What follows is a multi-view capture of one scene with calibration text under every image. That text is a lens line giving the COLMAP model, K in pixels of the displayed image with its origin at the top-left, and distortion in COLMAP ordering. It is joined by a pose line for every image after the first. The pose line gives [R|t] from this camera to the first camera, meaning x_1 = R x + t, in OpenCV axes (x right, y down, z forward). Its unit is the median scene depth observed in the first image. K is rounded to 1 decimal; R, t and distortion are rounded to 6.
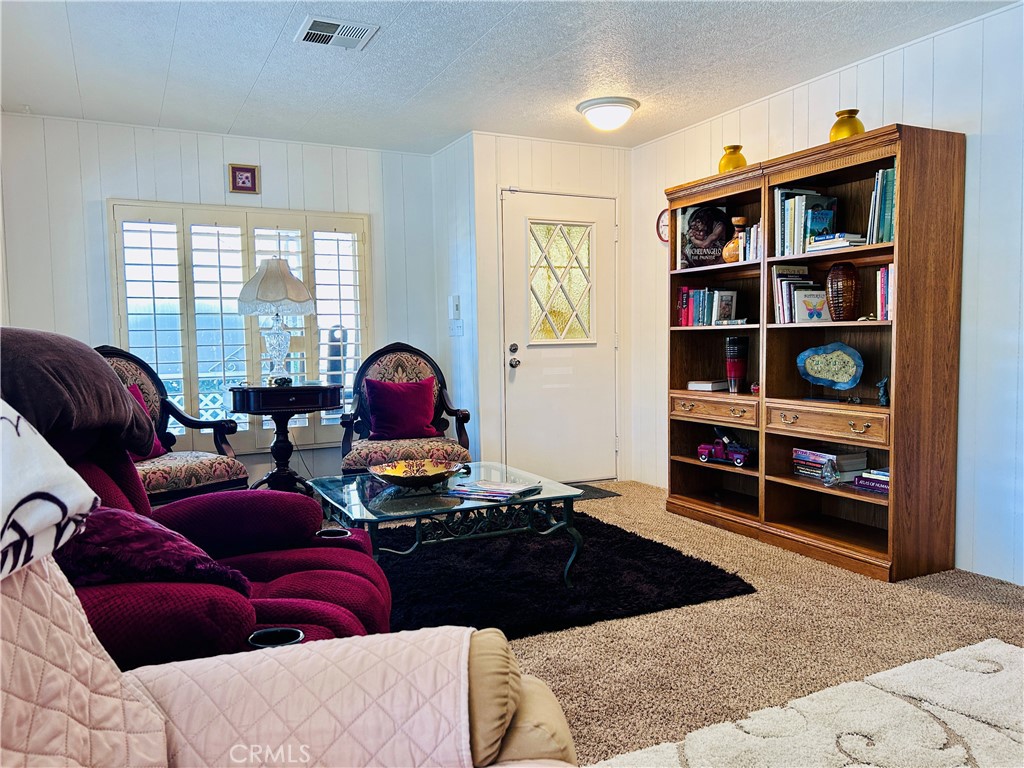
lens RADIAL K [[772.8, 0, 509.4], [0, 772.8, 384.1], [0, 0, 1]] dist [0.047009, -0.042853]
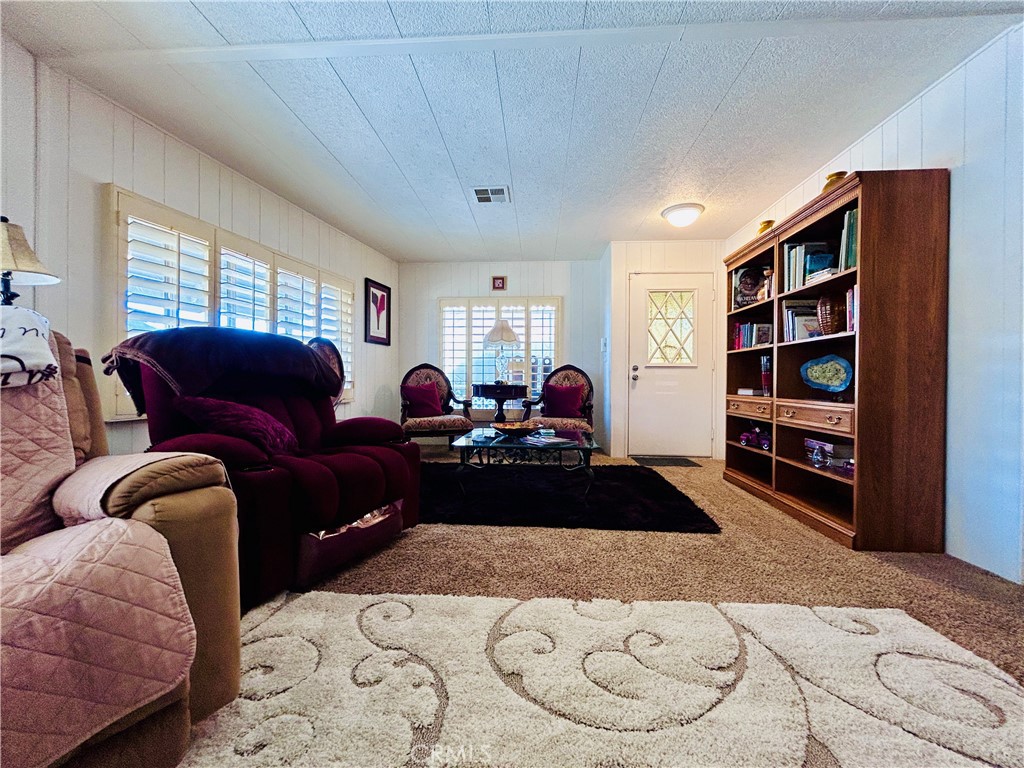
lens RADIAL K [[412.7, 0, 512.1], [0, 412.7, 383.5], [0, 0, 1]] dist [-0.001965, -0.000089]
pose [[0.862475, 0.023080, -0.505574, 0.301754], [-0.048628, 0.998117, -0.037390, 0.042333], [0.503759, 0.056832, 0.861973, 0.154419]]
